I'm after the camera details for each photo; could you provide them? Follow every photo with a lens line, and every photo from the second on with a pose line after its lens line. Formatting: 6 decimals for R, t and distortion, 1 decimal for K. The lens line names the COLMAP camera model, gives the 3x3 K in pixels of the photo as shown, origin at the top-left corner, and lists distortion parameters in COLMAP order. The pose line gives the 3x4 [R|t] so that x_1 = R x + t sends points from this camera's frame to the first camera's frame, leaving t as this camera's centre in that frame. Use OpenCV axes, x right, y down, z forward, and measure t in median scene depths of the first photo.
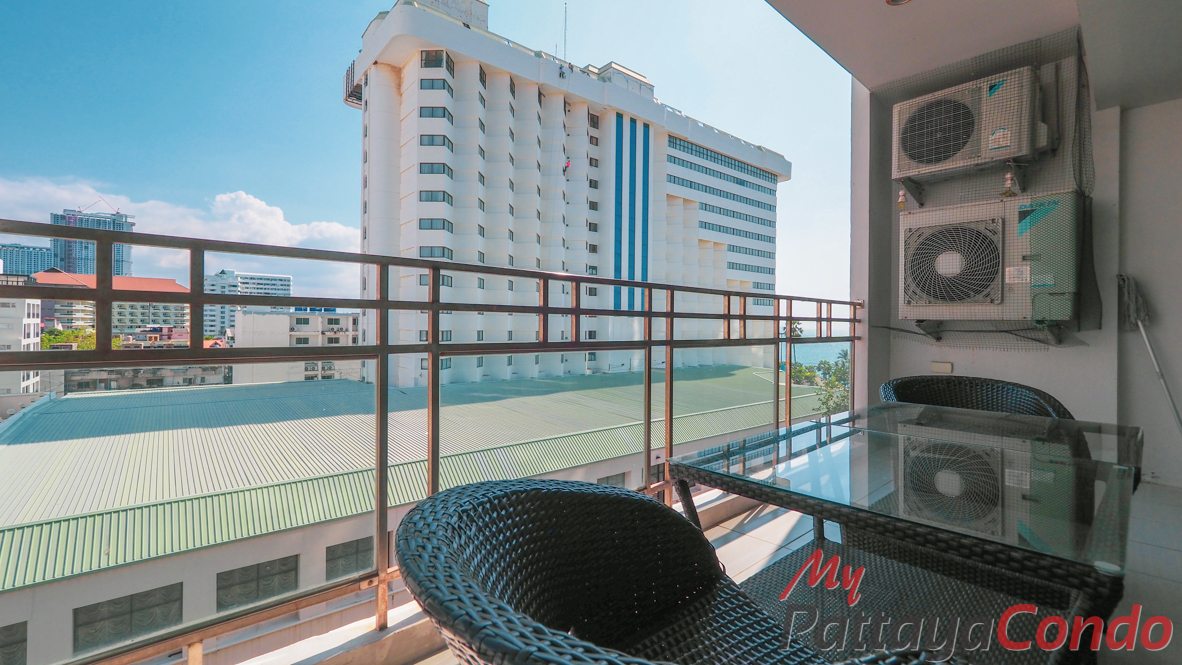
lens RADIAL K [[506.9, 0, 576.3], [0, 506.9, 324.6], [0, 0, 1]] dist [0.016877, -0.014872]
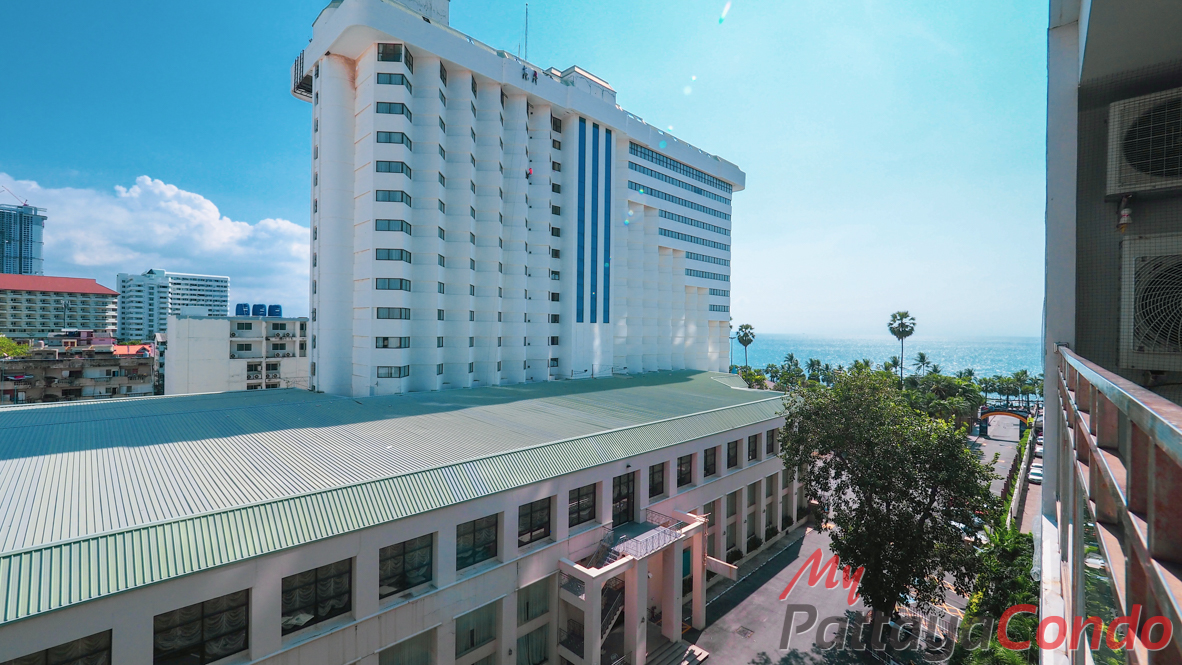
lens RADIAL K [[505.2, 0, 579.9], [0, 505.2, 330.5], [0, 0, 1]] dist [0.001713, -0.000499]
pose [[0.995247, 0.001661, 0.097373, -0.015531], [-0.002056, 0.999990, 0.003953, -0.003841], [-0.097366, -0.004134, 0.995240, 0.015179]]
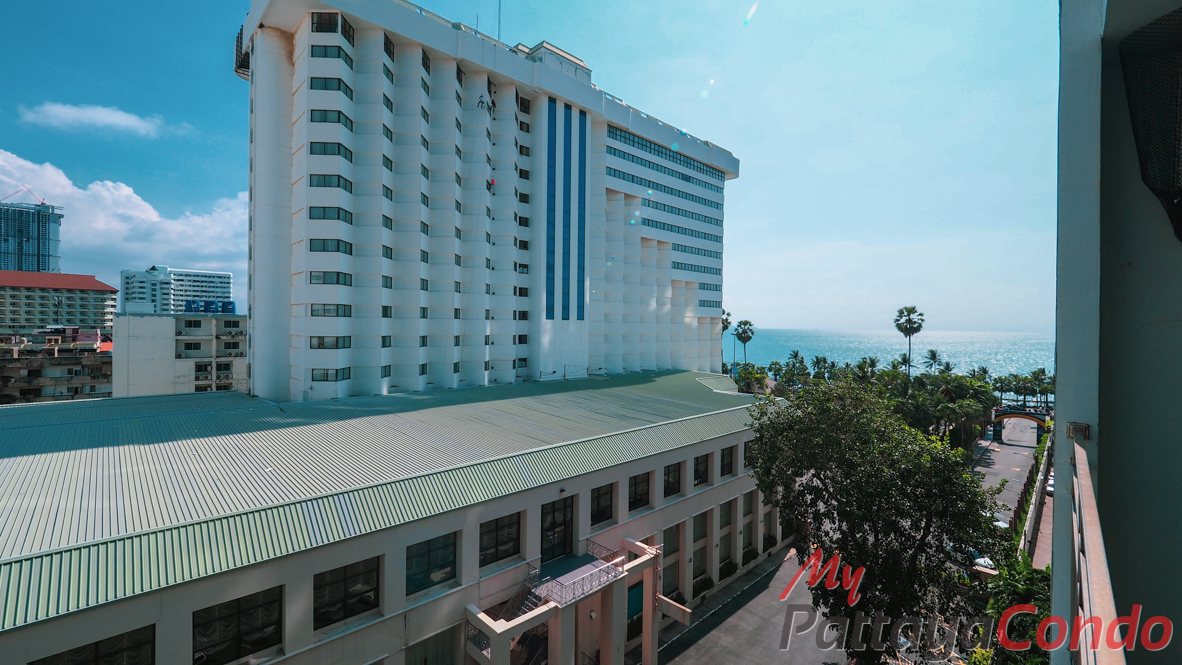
lens RADIAL K [[505.2, 0, 575.8], [0, 505.2, 328.0], [0, 0, 1]] dist [0.000185, -0.000301]
pose [[0.997460, 0.000753, 0.071224, 0.063910], [-0.001326, 0.999967, 0.007999, -0.007667], [-0.071215, -0.008073, 0.997428, 0.085569]]
